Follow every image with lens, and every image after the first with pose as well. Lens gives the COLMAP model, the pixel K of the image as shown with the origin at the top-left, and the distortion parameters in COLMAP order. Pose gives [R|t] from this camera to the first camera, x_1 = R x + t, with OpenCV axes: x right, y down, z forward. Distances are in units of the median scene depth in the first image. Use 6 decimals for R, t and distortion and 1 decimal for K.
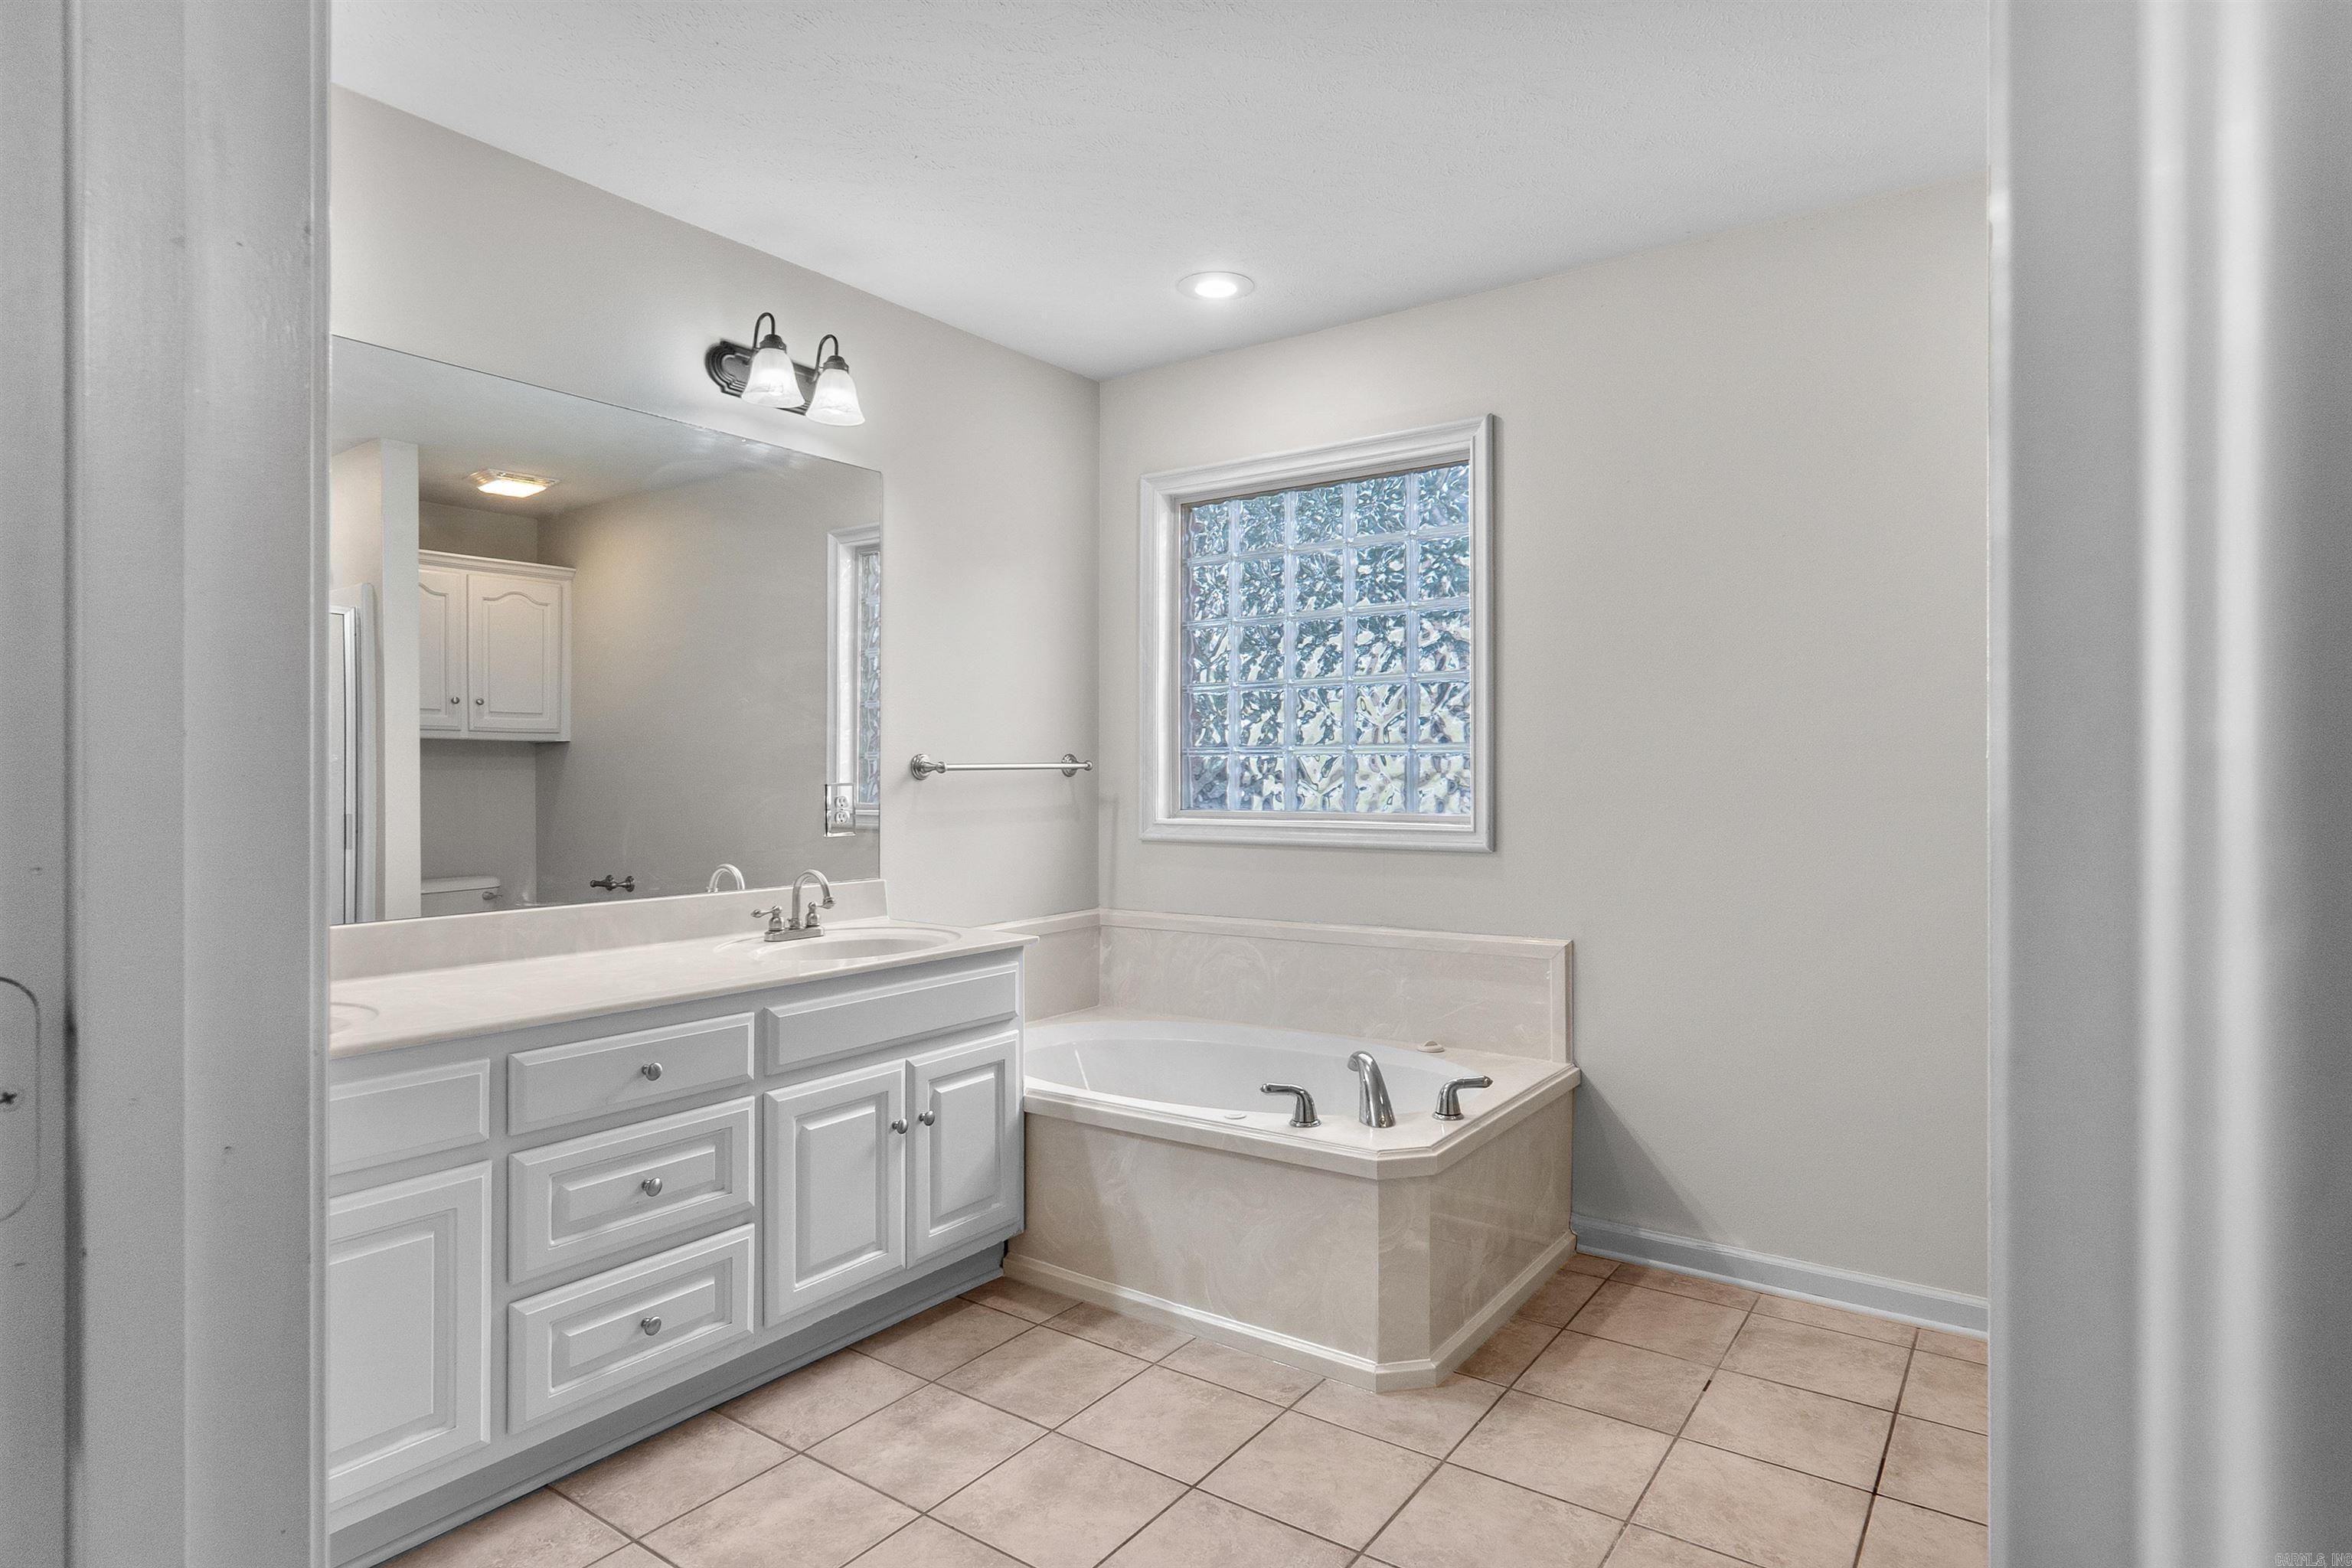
lens RADIAL K [[1266.6, 0, 1187.7], [0, 1266.6, 774.7], [0, 0, 1]] dist [-0.021331, 0.013888]
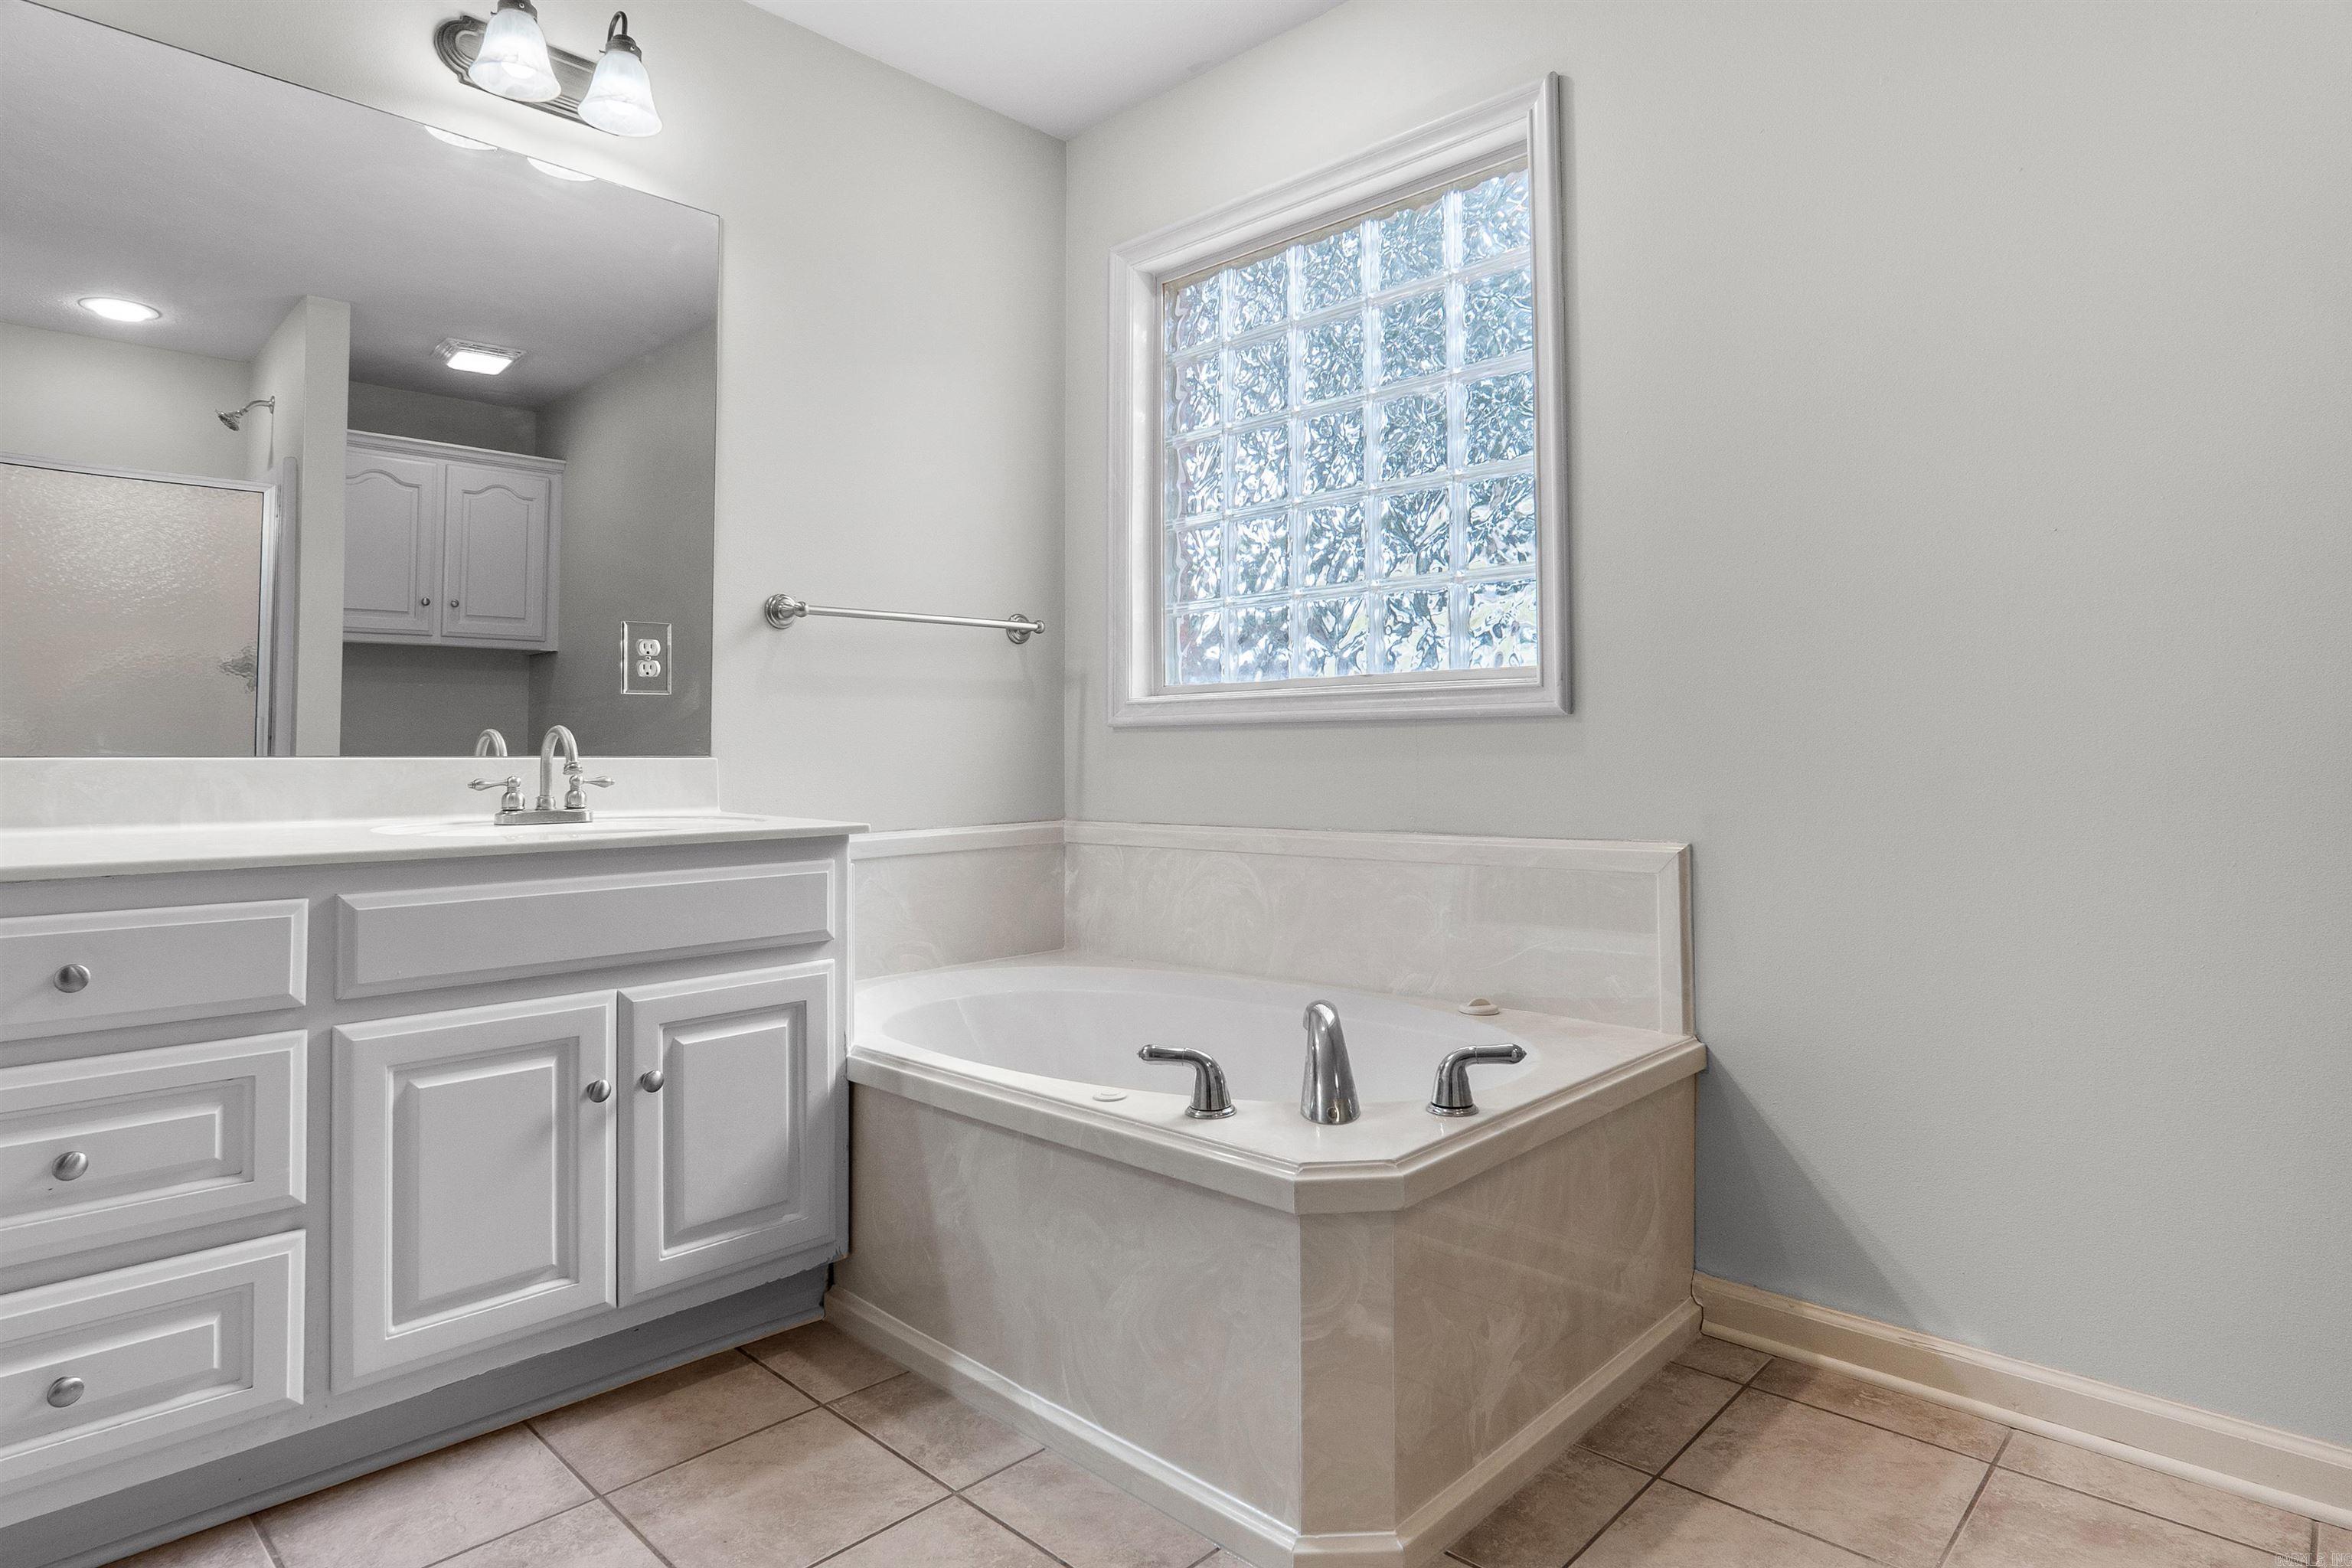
lens RADIAL K [[1287.1, 0, 1179.1], [0, 1287.1, 714.4], [0, 0, 1]] dist [-0.028164, 0.002735]
pose [[0.989209, -0.006861, -0.146348, 0.168385], [0.002111, 0.999467, -0.032585, 0.101756], [0.146493, 0.031924, 0.988696, 0.371057]]
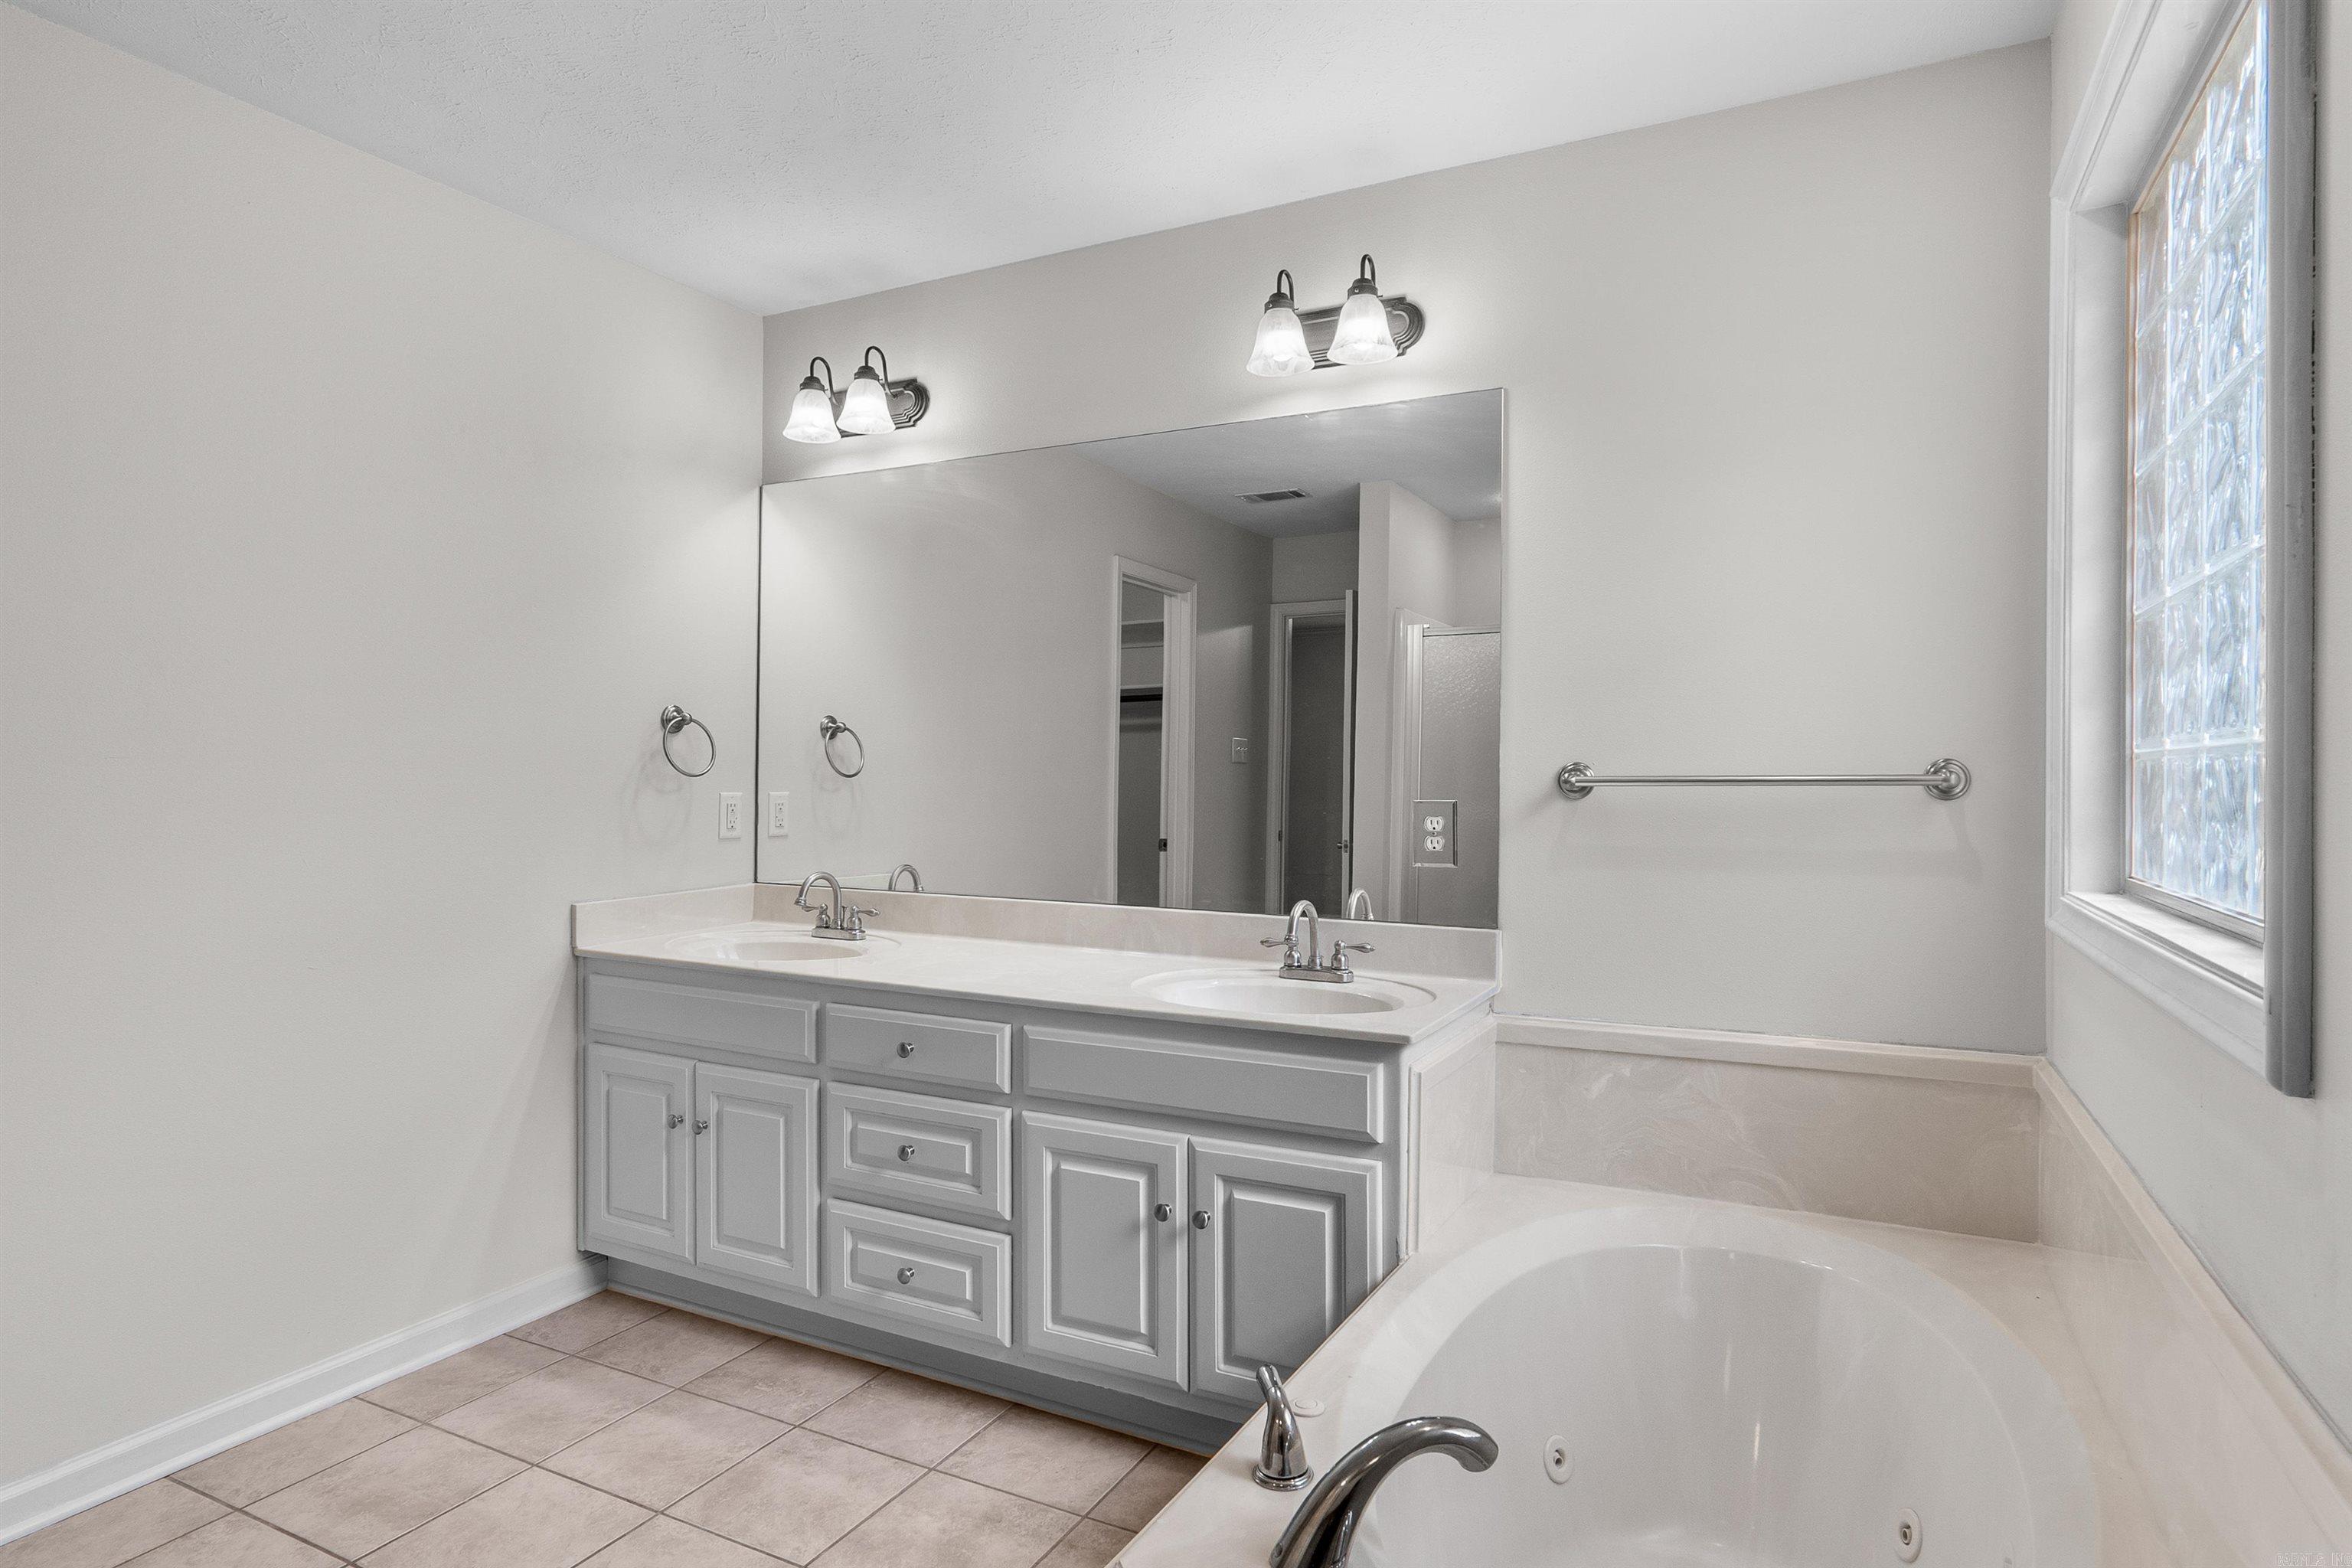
lens RADIAL K [[1275.3, 0, 1172.6], [0, 1275.3, 772.6], [0, 0, 1]] dist [-0.011657, 0.000413]
pose [[0.138644, 0.002644, -0.990339, 0.593170], [-0.007175, 0.999973, 0.001666, -0.013256], [0.990316, 0.006874, 0.138659, 0.869600]]
